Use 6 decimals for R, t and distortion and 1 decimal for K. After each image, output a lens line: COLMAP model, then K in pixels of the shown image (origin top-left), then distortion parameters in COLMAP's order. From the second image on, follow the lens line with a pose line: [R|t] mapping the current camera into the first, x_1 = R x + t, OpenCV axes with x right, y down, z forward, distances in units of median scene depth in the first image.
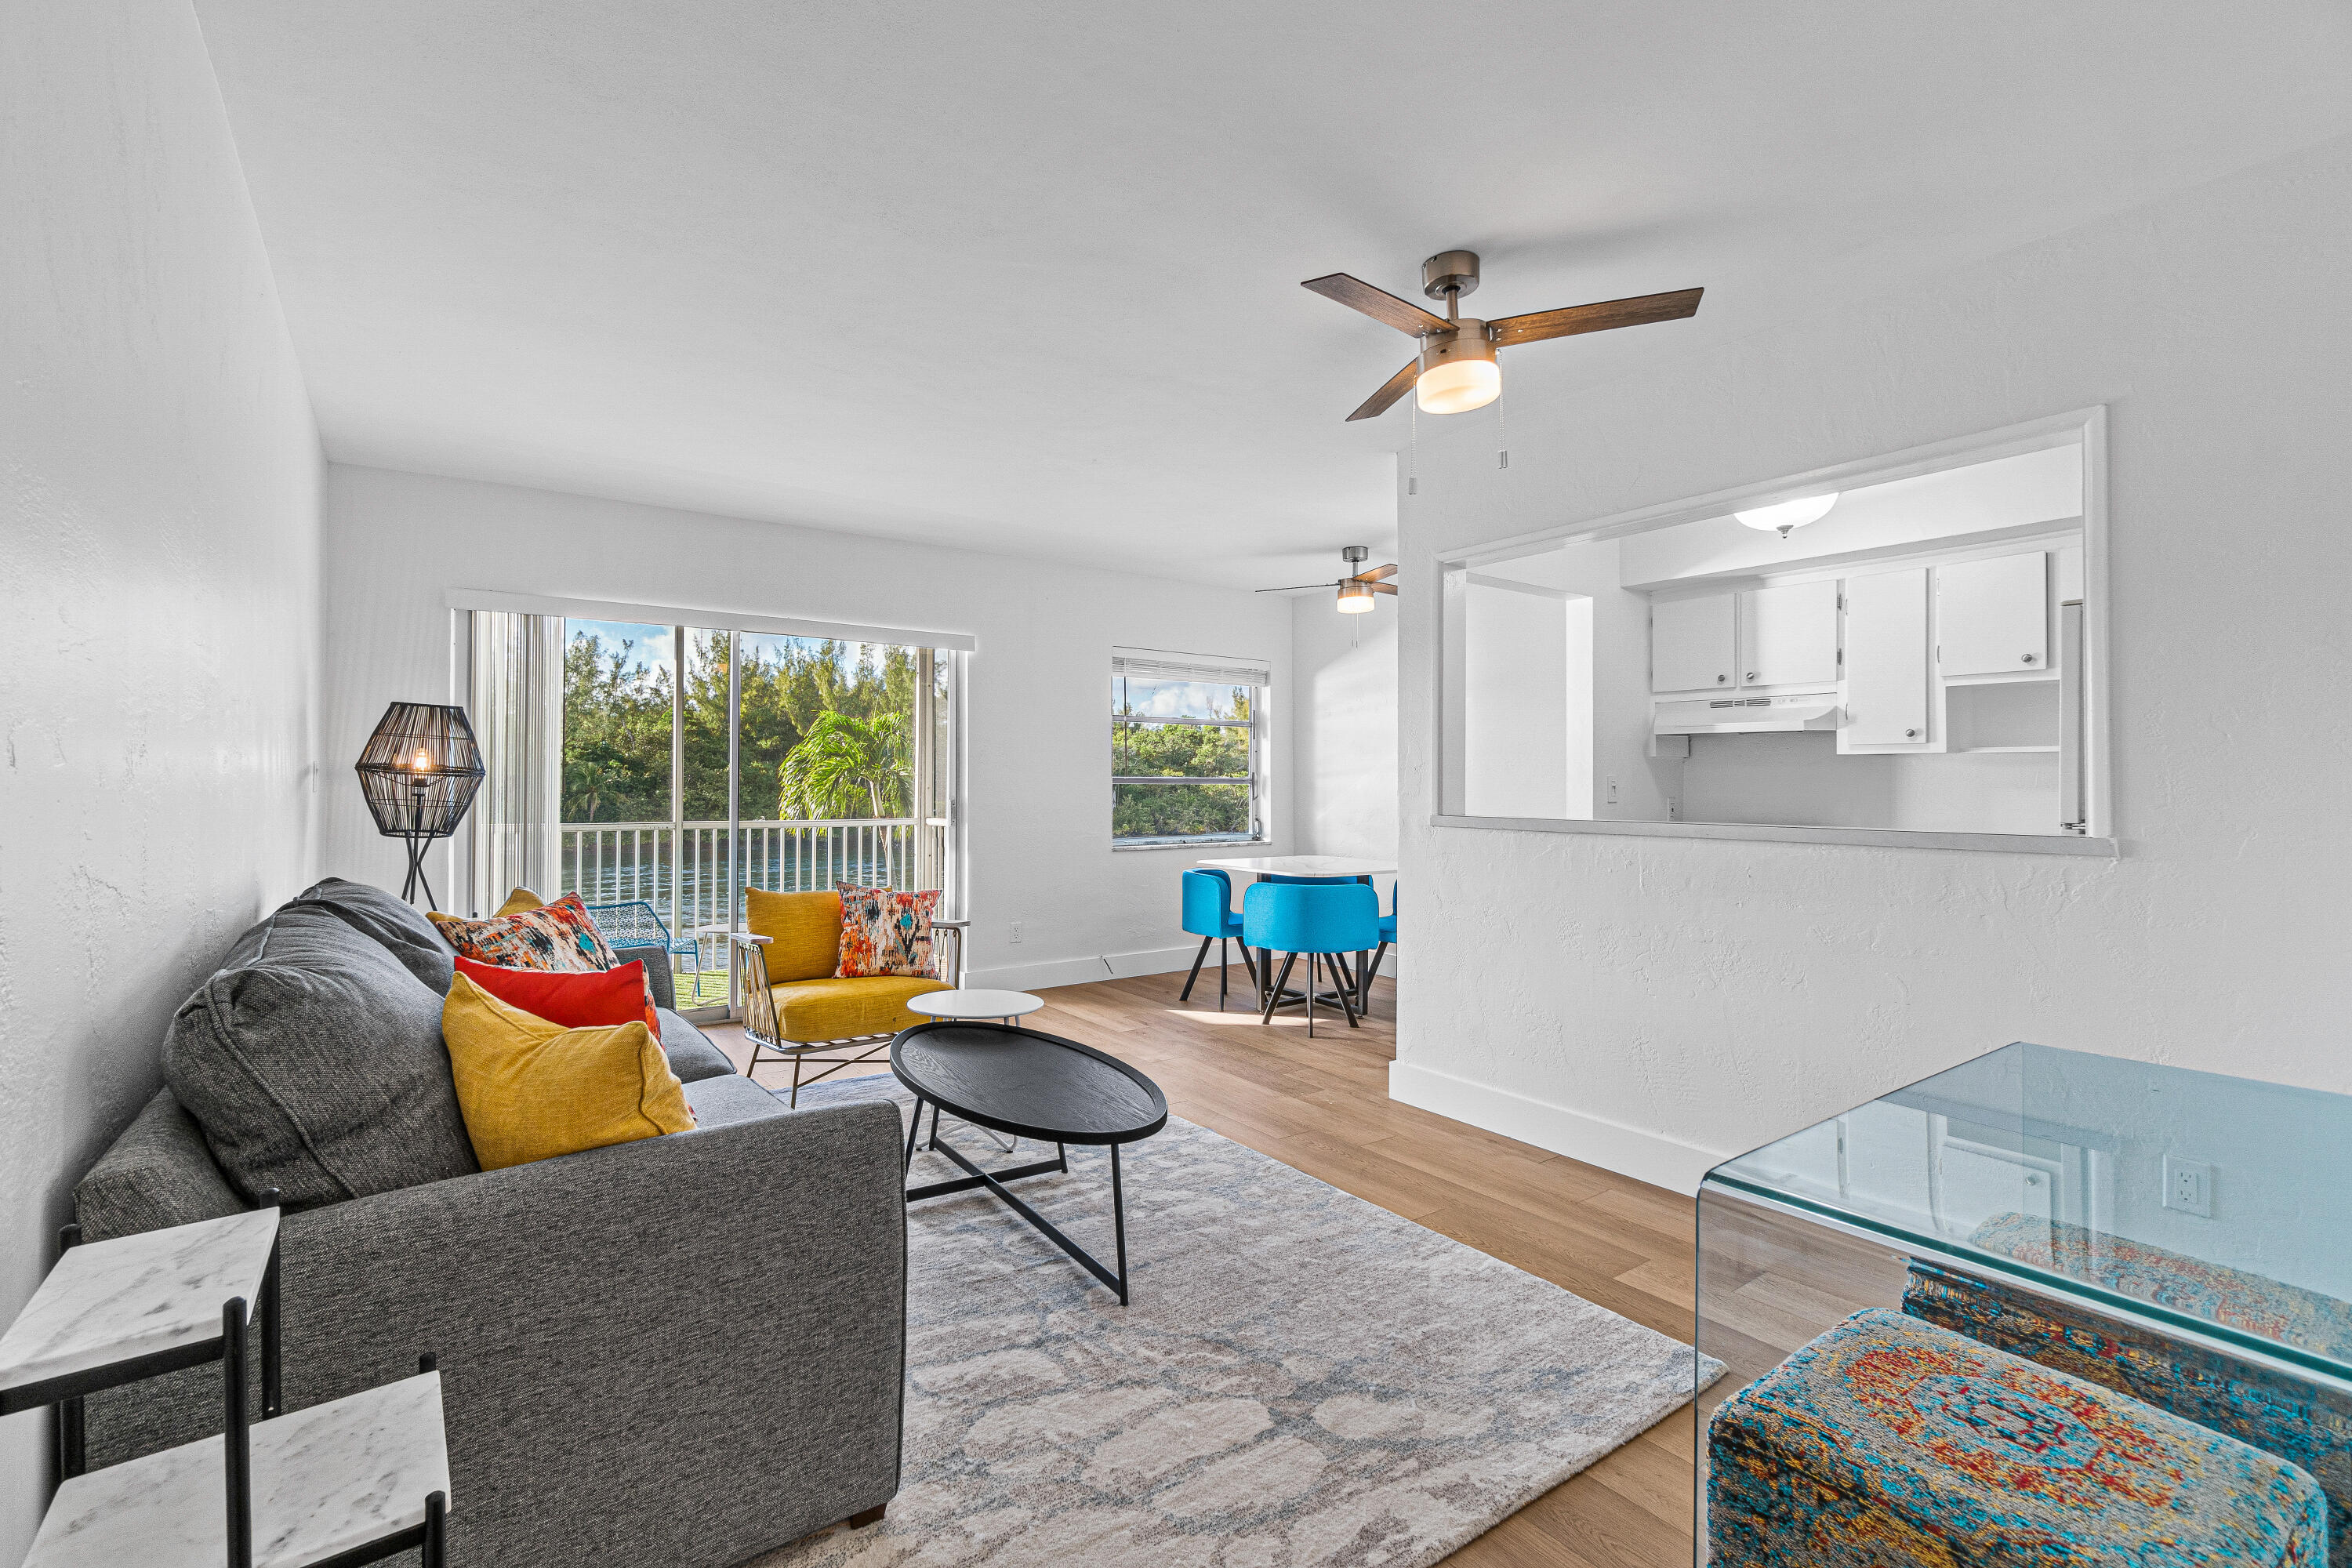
lens RADIAL K [[1020.4, 0, 1143.3], [0, 1020.4, 780.8], [0, 0, 1]] dist [-0.004856, -0.000493]
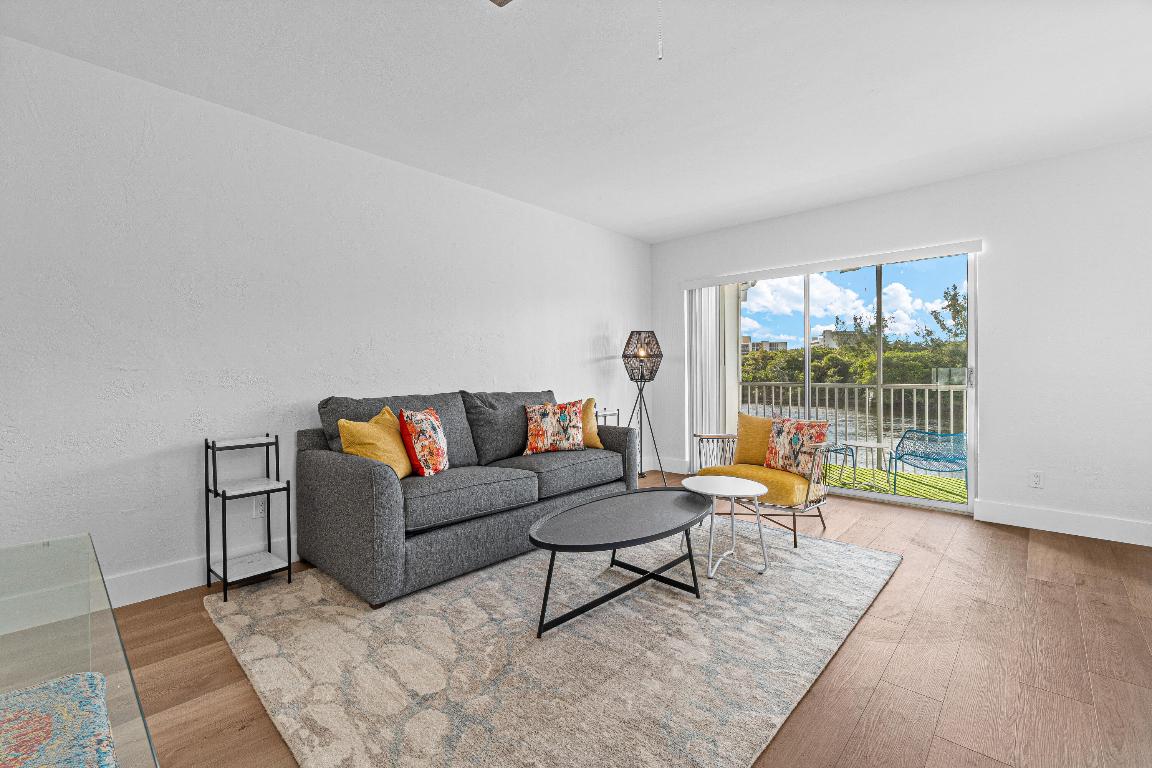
lens RADIAL K [[499.8, 0, 560.0], [0, 499.8, 382.4], [0, 0, 1]] dist [-0.004856, -0.000493]
pose [[0.198070, 0.014107, -0.980086, 0.527677], [0.010810, 0.999804, 0.016575, 0.033972], [0.980128, -0.013878, 0.197879, 0.547847]]
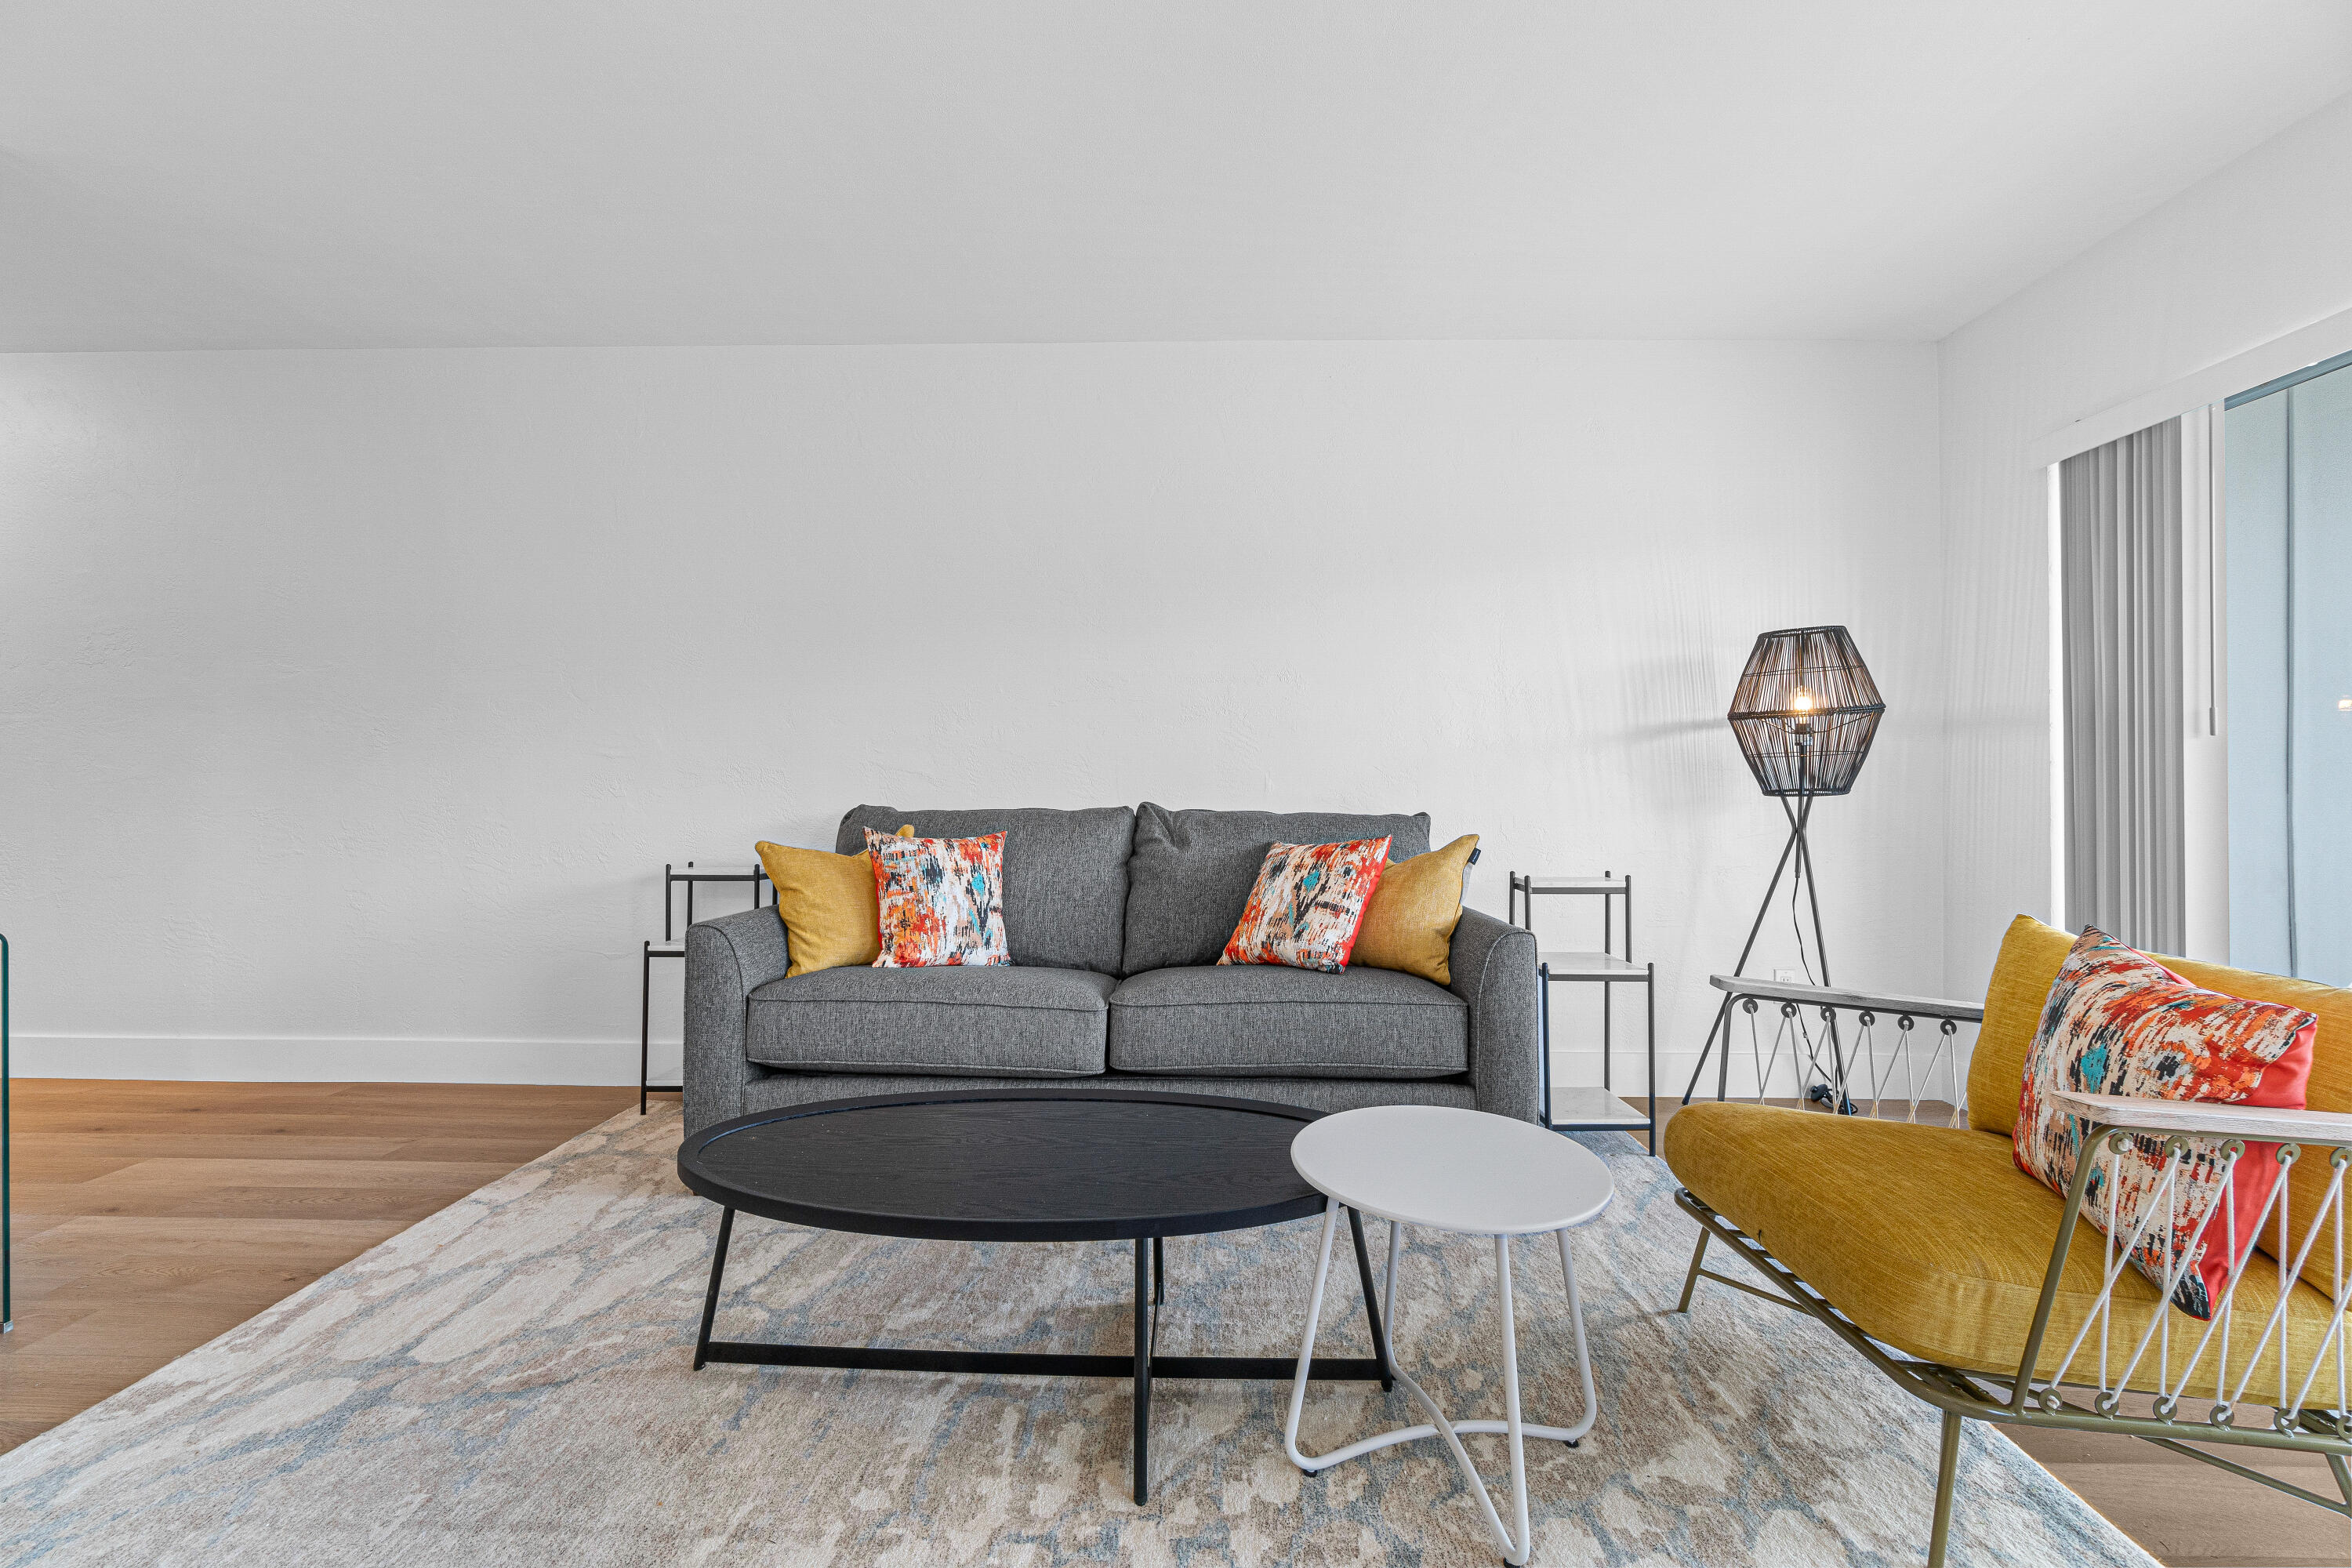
lens RADIAL K [[995.9, 0, 1150.0], [0, 995.9, 786.1], [0, 0, 1]] dist [-0.001681, -0.000134]
pose [[-0.591113, -0.011445, -0.806508, 0.239547], [-0.002471, 0.999920, -0.012379, 0.059353], [0.806585, -0.005324, -0.591094, 1.072385]]
